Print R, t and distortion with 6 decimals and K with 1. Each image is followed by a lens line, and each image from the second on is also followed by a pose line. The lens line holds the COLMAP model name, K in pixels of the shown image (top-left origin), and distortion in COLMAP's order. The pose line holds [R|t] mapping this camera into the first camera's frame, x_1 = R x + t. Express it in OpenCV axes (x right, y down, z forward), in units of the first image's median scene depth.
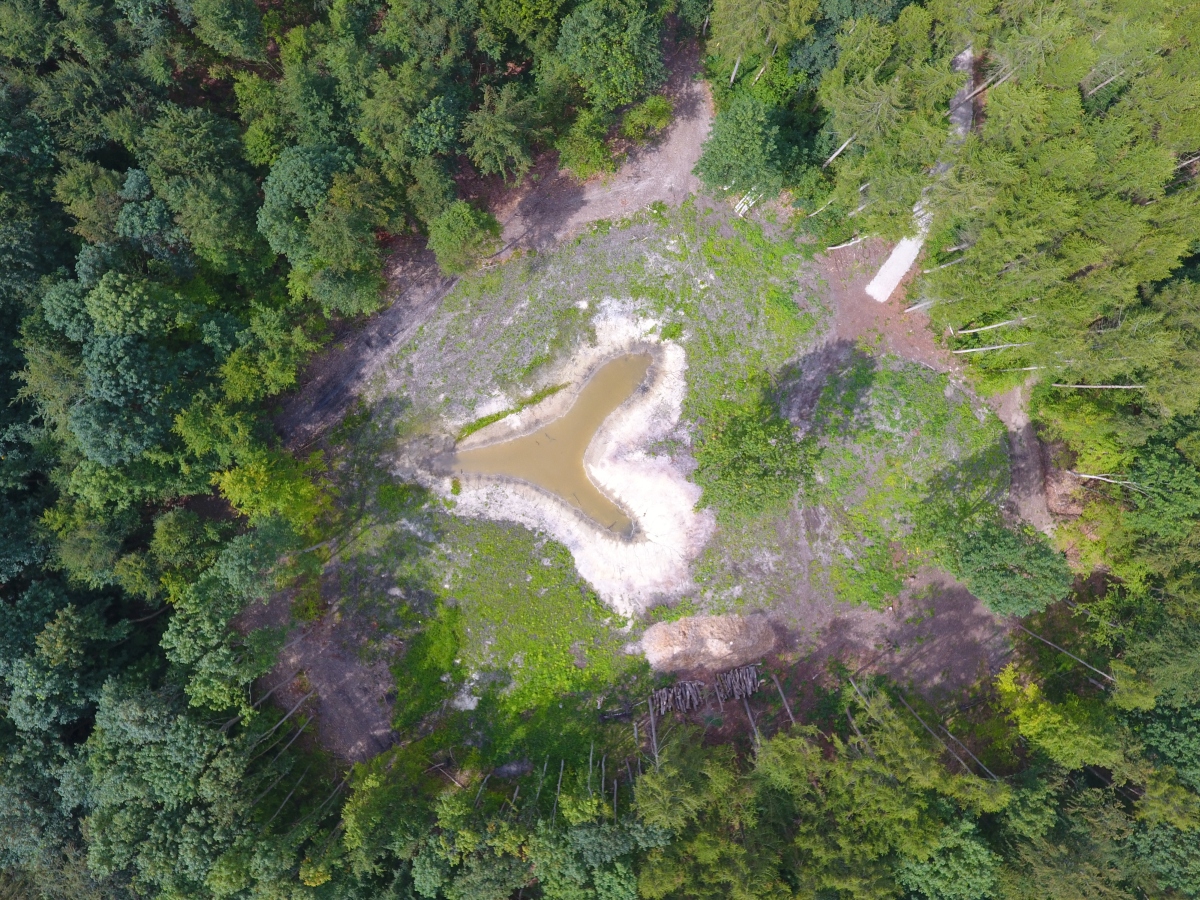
lens RADIAL K [[693.3, 0, 605.5], [0, 693.3, 414.2], [0, 0, 1]] dist [-0.003615, -0.001234]
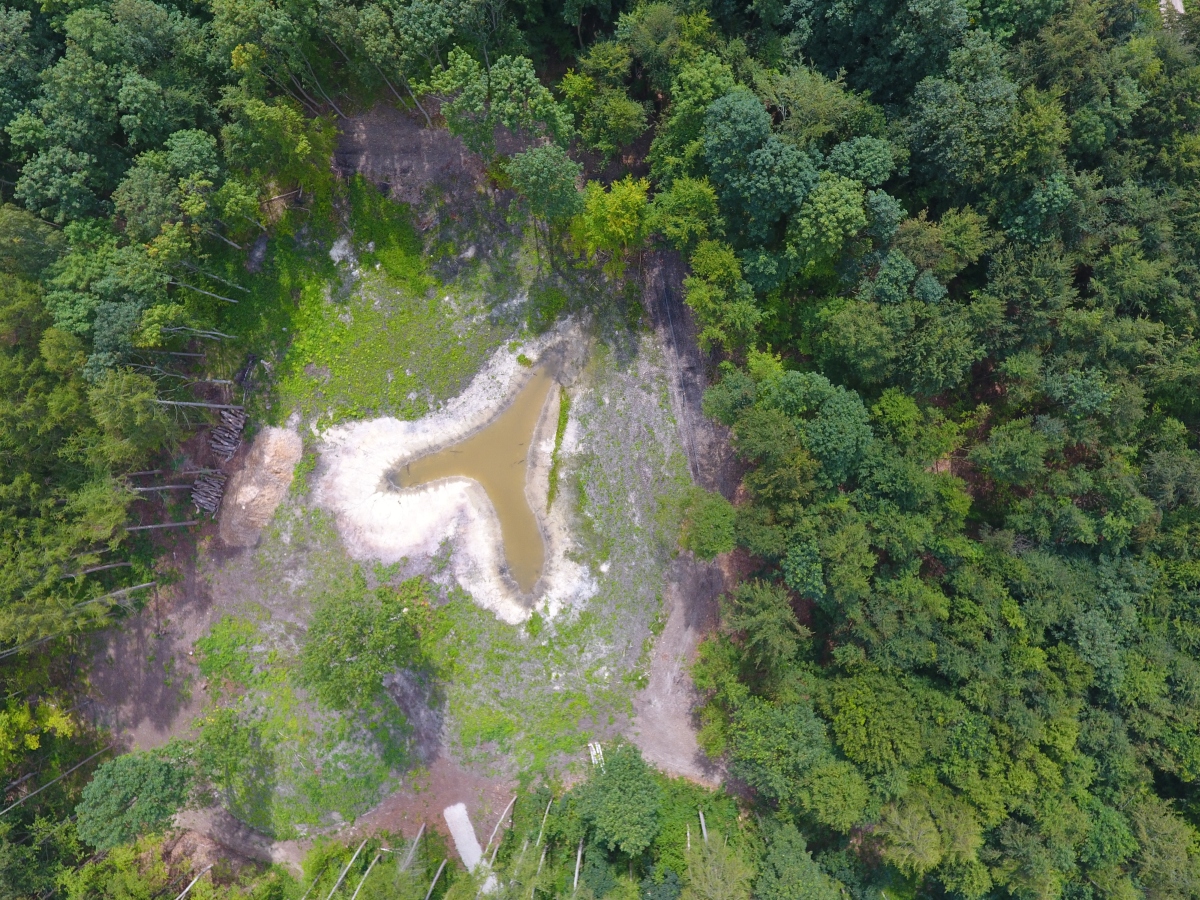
lens RADIAL K [[693.3, 0, 605.4], [0, 693.3, 442.1], [0, 0, 1]] dist [-0.003615, -0.001234]
pose [[-0.552784, 0.832281, 0.041691, -0.229624], [-0.833247, -0.552723, -0.014020, -0.043440], [0.011375, -0.042489, 0.999032, -0.003902]]
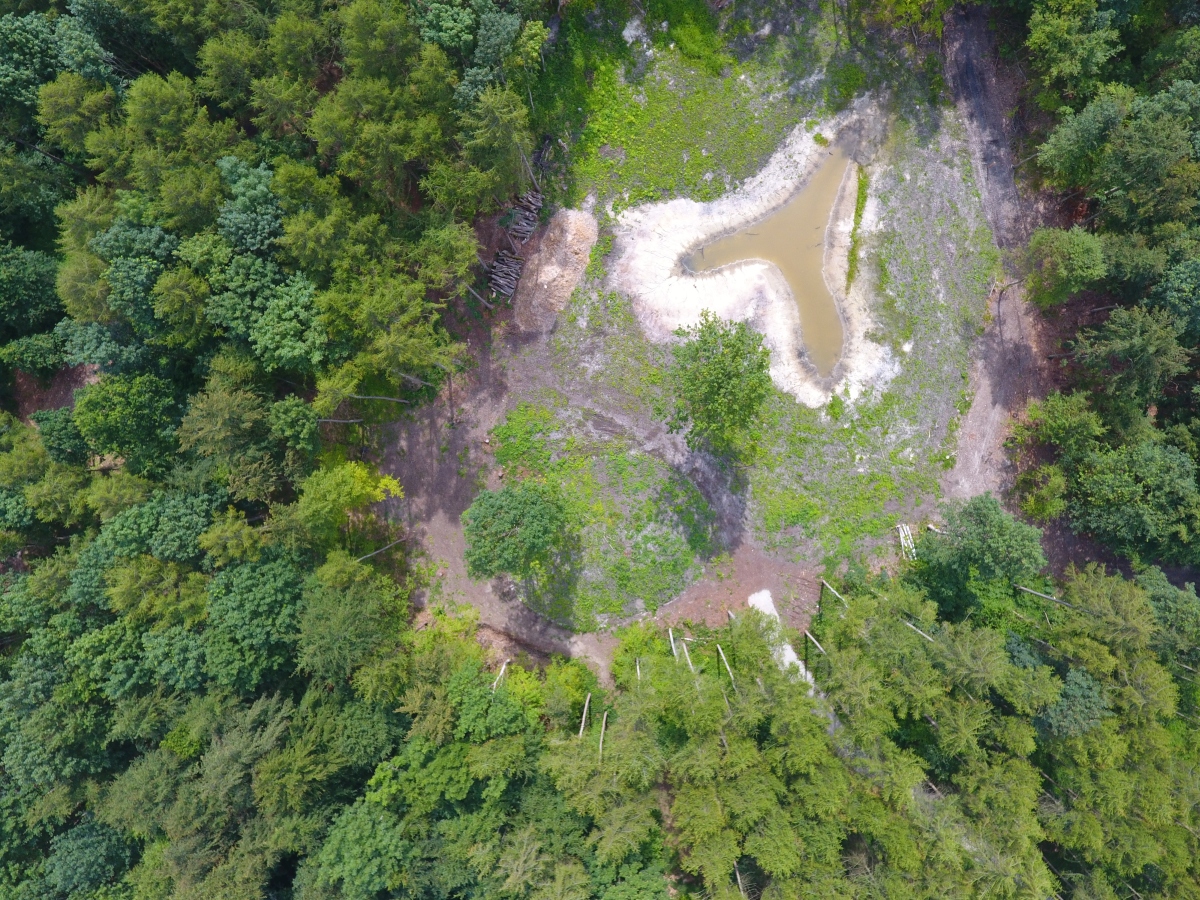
lens RADIAL K [[693.3, 0, 615.1], [0, 693.3, 435.1], [0, 0, 1]] dist [-0.003615, -0.001234]
pose [[-0.539695, 0.841237, 0.032402, 0.270261], [-0.841787, -0.539756, -0.007593, 0.136051], [0.011102, -0.031374, 0.999446, -0.002518]]
